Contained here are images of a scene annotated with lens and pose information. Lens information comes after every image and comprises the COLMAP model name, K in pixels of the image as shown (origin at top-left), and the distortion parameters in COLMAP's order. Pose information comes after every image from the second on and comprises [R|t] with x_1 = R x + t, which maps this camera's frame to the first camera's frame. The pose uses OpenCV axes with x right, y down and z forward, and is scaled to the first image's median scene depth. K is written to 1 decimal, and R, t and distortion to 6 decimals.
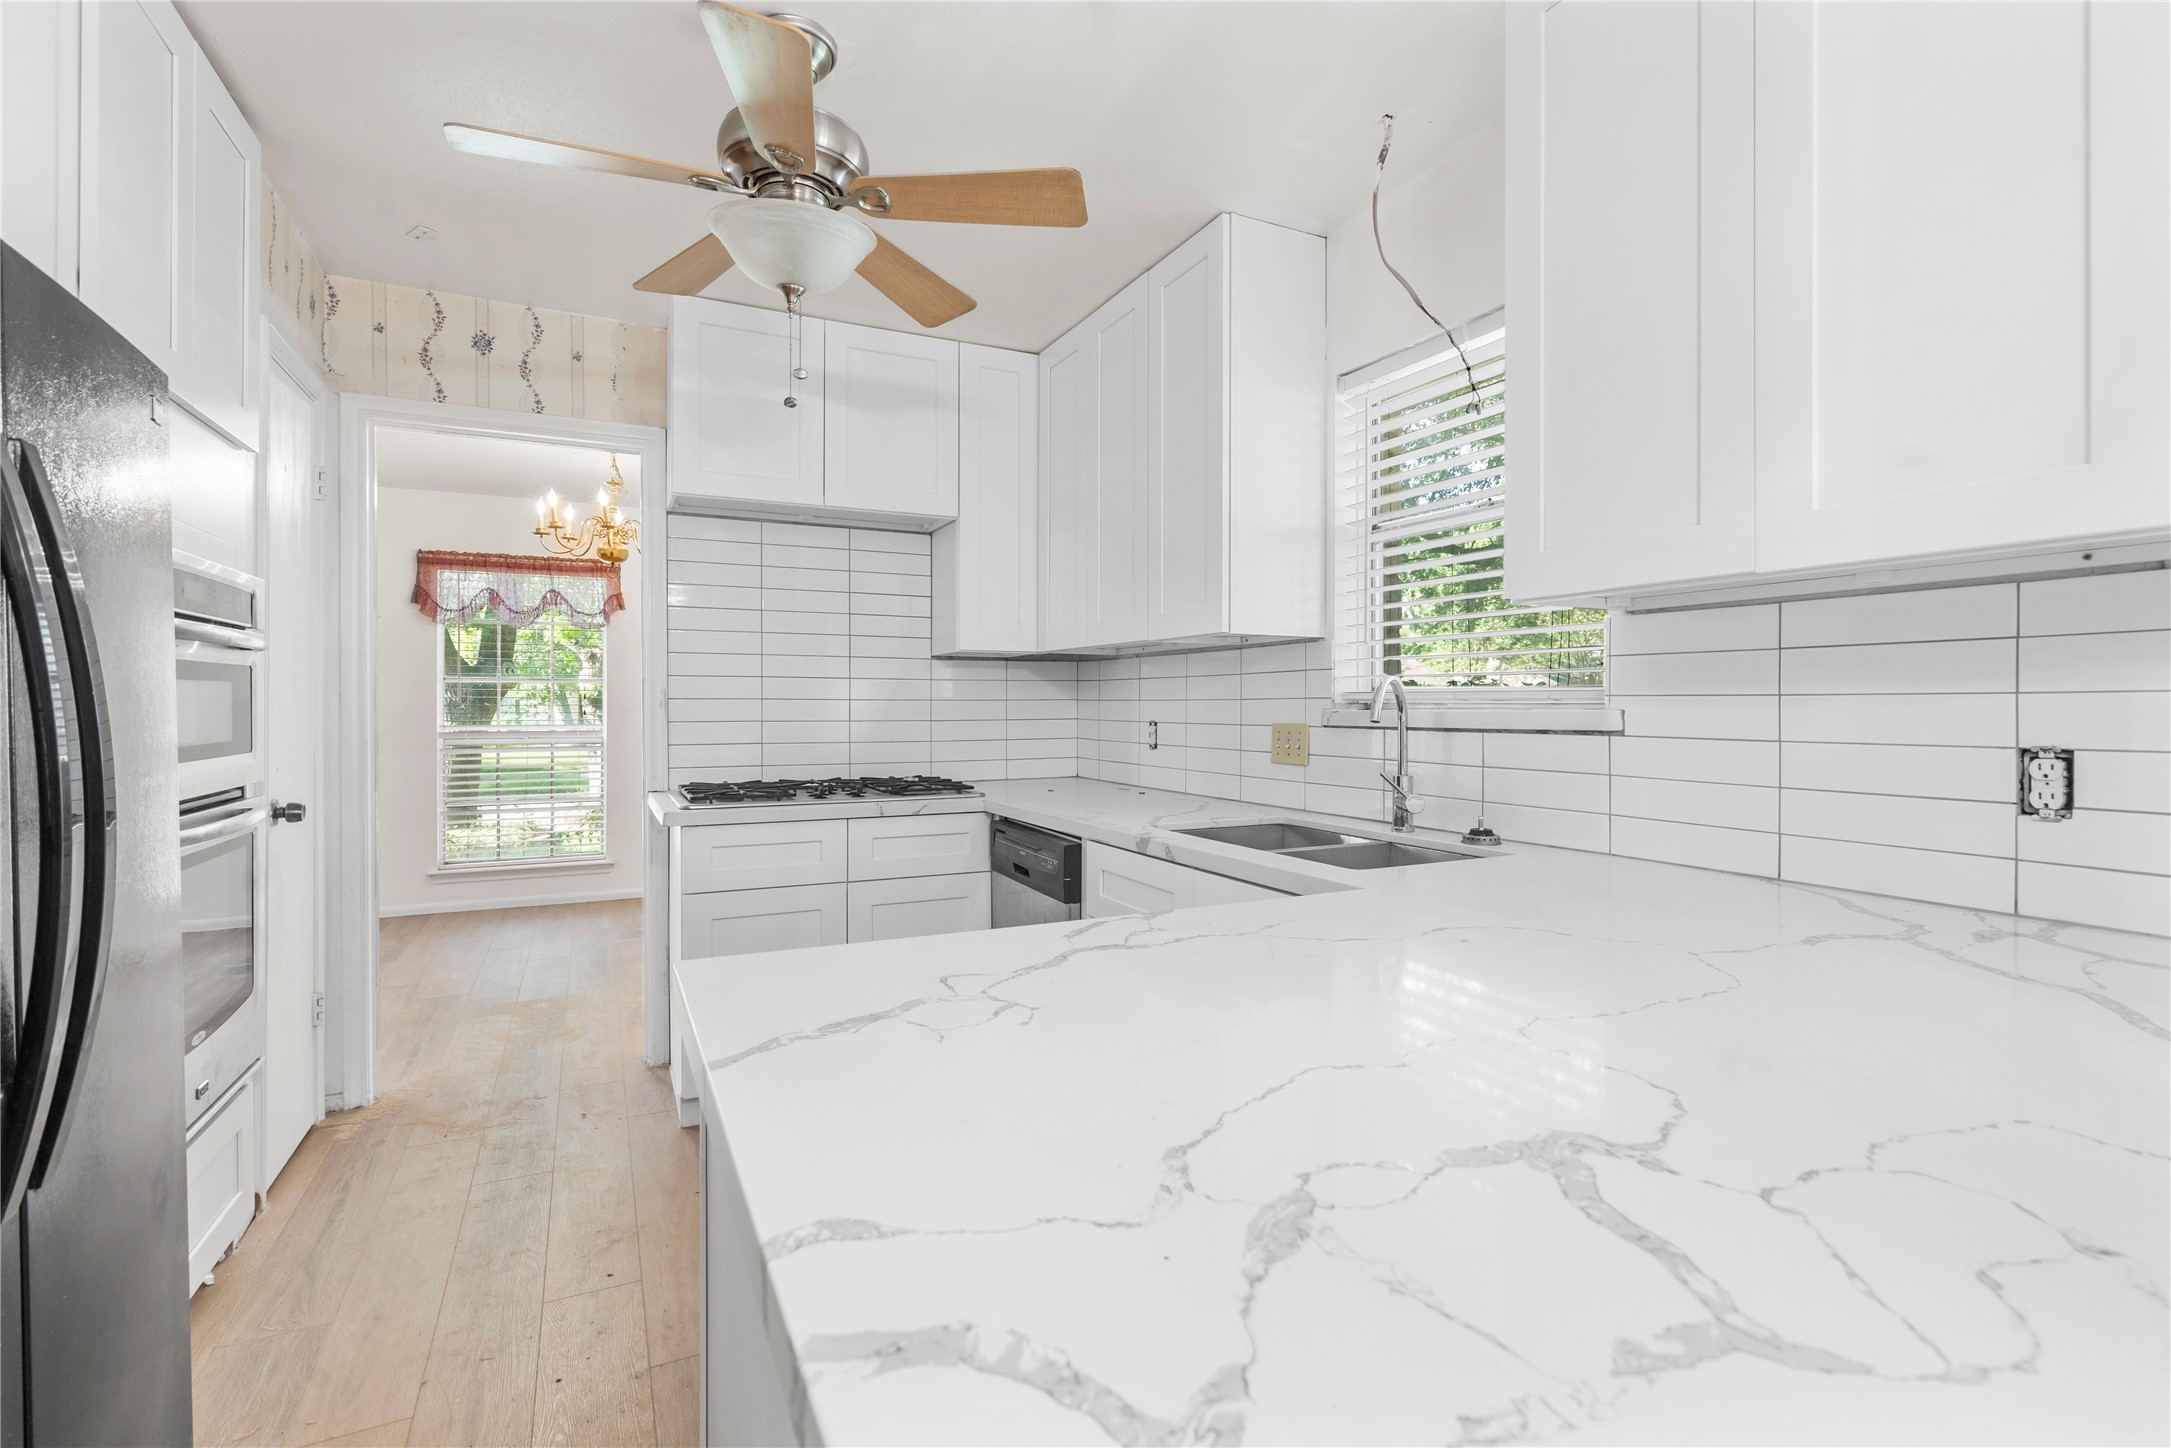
lens RADIAL K [[994.4, 0, 1081.8], [0, 994.4, 708.3], [0, 0, 1]] dist [-0.000358, 0.000727]
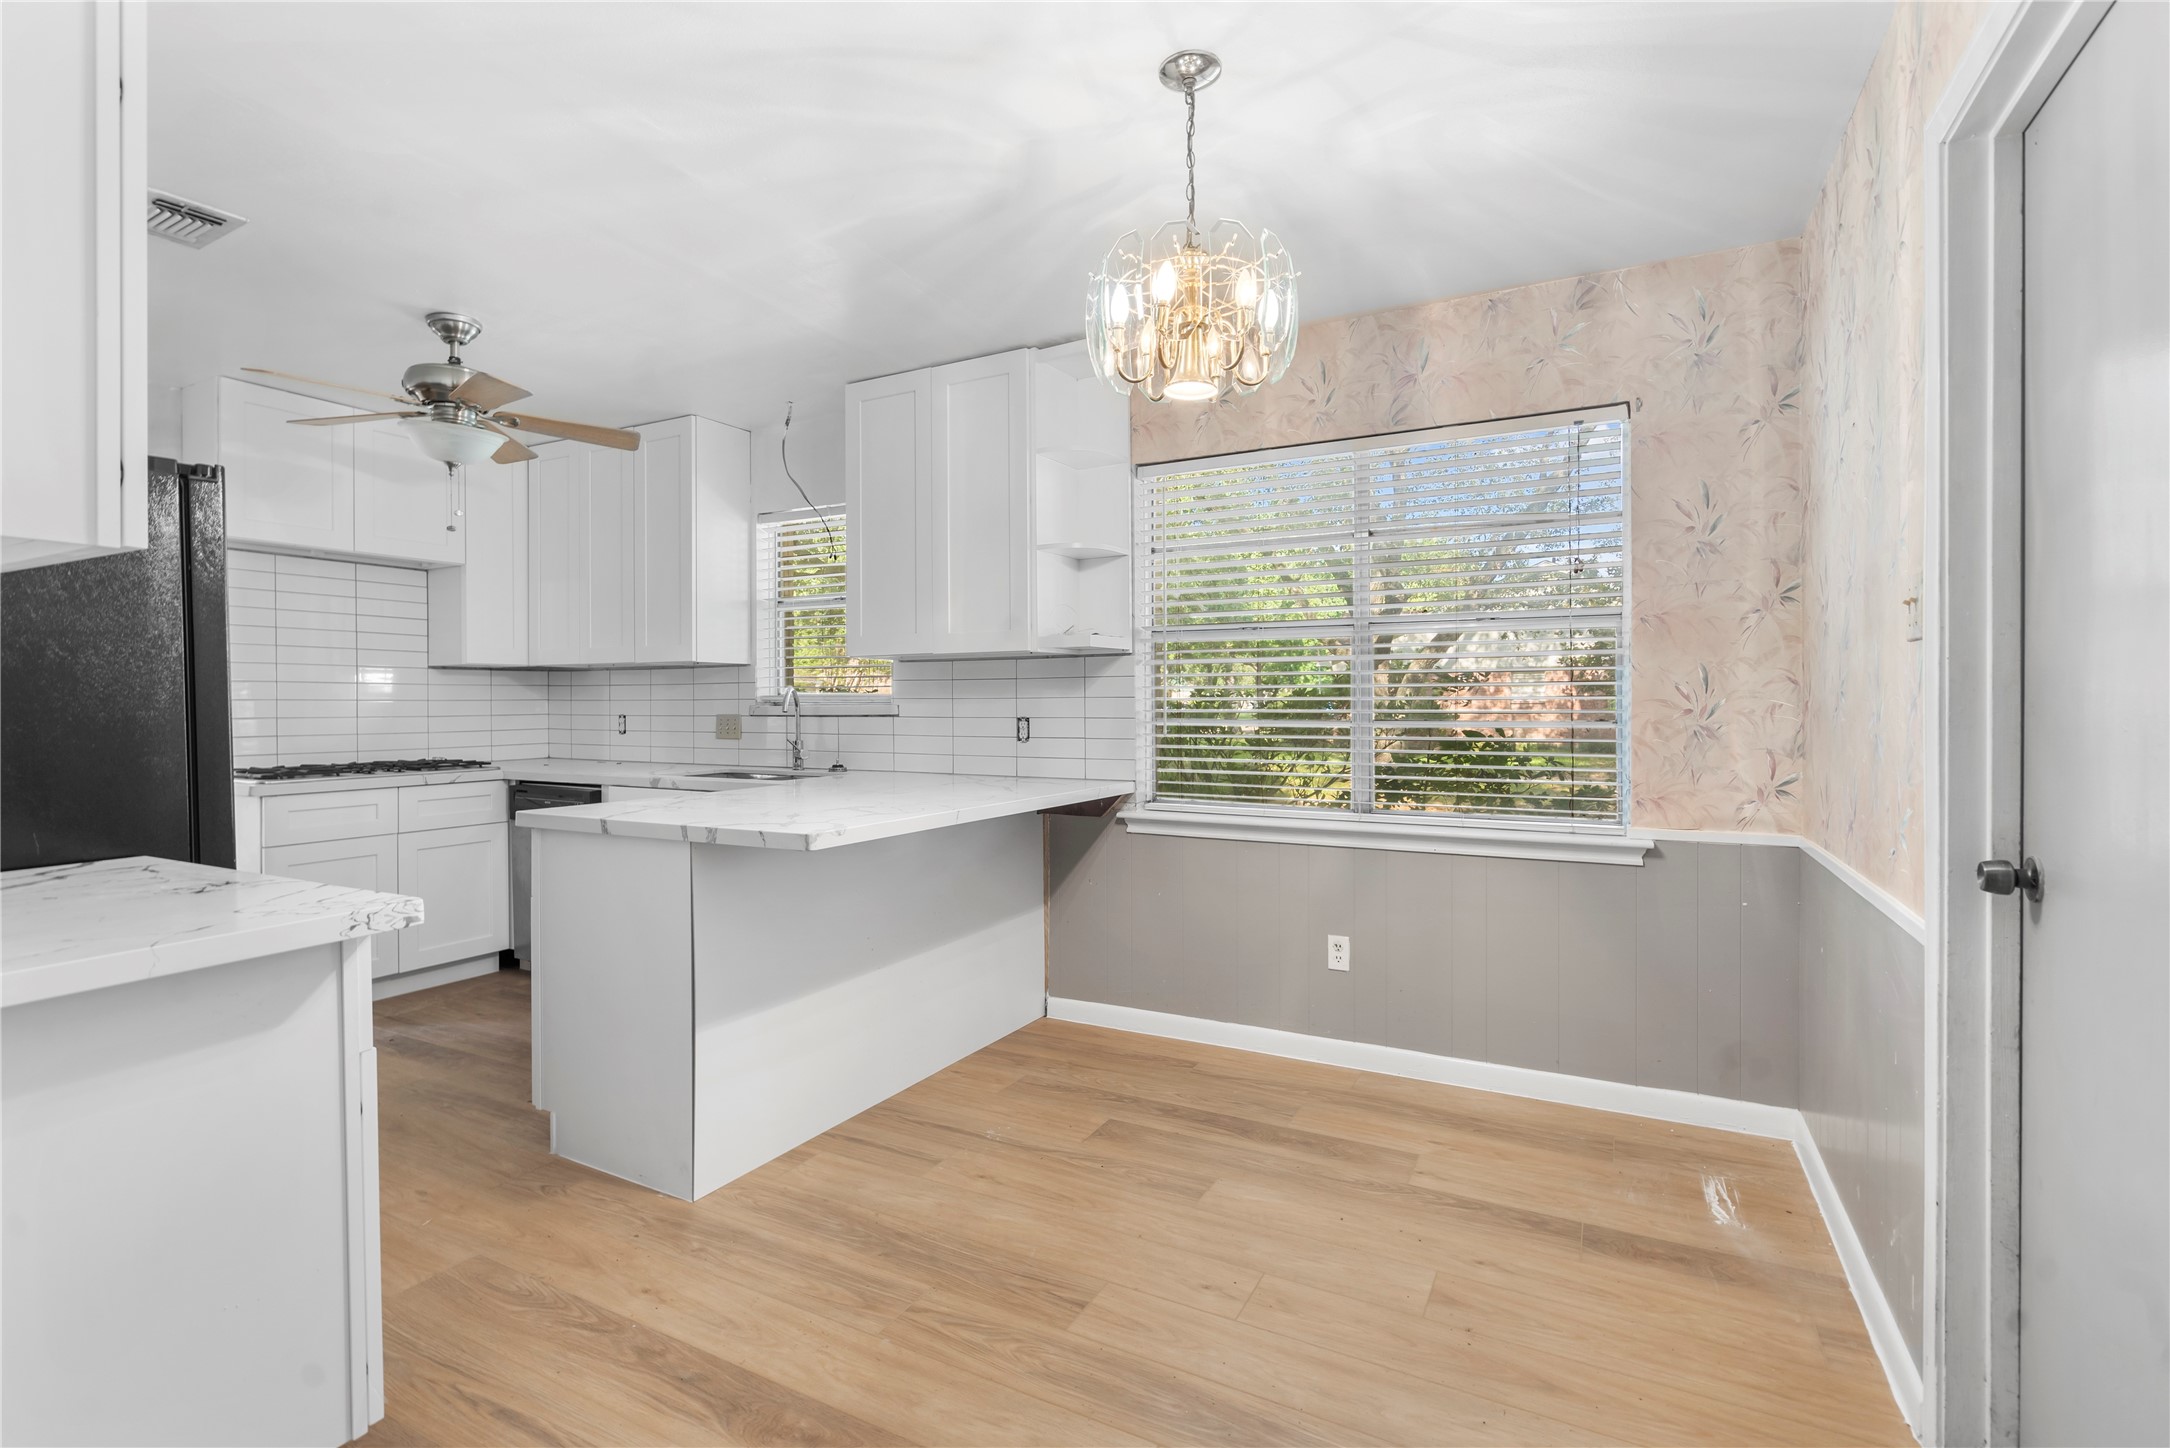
lens RADIAL K [[994.0, 0, 1081.3], [0, 994.0, 708.4], [0, 0, 1]] dist [-0.000358, 0.000727]
pose [[0.813677, -0.006648, 0.581279, -0.285173], [0.005061, 0.999978, 0.004352, 0.000729], [-0.581295, -0.000599, 0.813693, -0.718859]]
